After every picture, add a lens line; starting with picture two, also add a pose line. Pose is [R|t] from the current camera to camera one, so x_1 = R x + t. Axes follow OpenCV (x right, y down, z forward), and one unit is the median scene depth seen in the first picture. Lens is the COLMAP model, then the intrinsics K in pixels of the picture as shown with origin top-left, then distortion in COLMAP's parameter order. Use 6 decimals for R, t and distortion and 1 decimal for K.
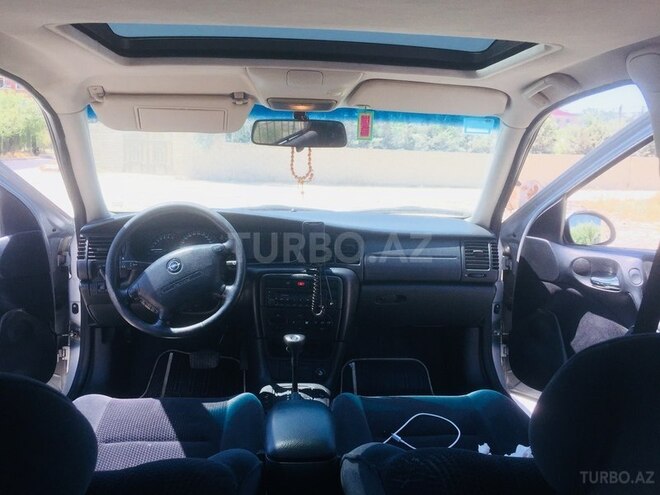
lens RADIAL K [[566.4, 0, 333.6], [0, 566.4, 246.0], [0, 0, 1]] dist [0.064751, -0.072906]
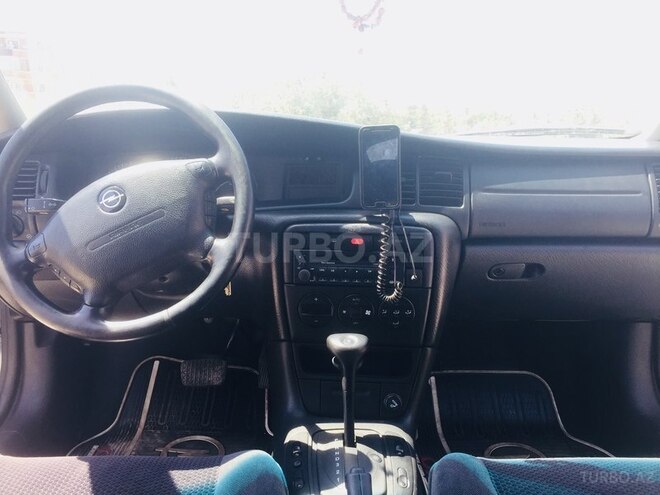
lens RADIAL K [[566.4, 0, 331.6], [0, 566.4, 248.7], [0, 0, 1]] dist [0.064751, -0.072906]
pose [[0.997697, -0.010063, -0.067080, -0.045626], [0.010579, 0.999917, 0.007331, 0.069260], [0.067000, -0.008024, 0.997721, 0.451972]]
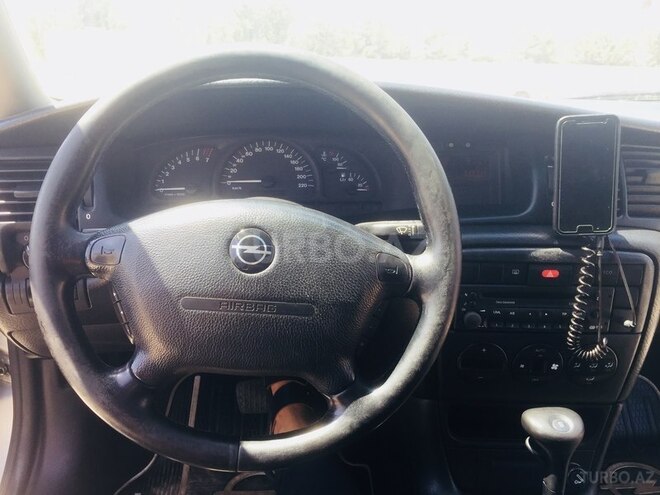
lens RADIAL K [[566.4, 0, 333.1], [0, 566.4, 251.8], [0, 0, 1]] dist [0.064751, -0.072906]
pose [[0.999399, -0.016763, 0.030344, -0.219130], [0.012082, 0.988862, 0.148341, -0.008668], [-0.032493, -0.147885, 0.988471, 0.619488]]
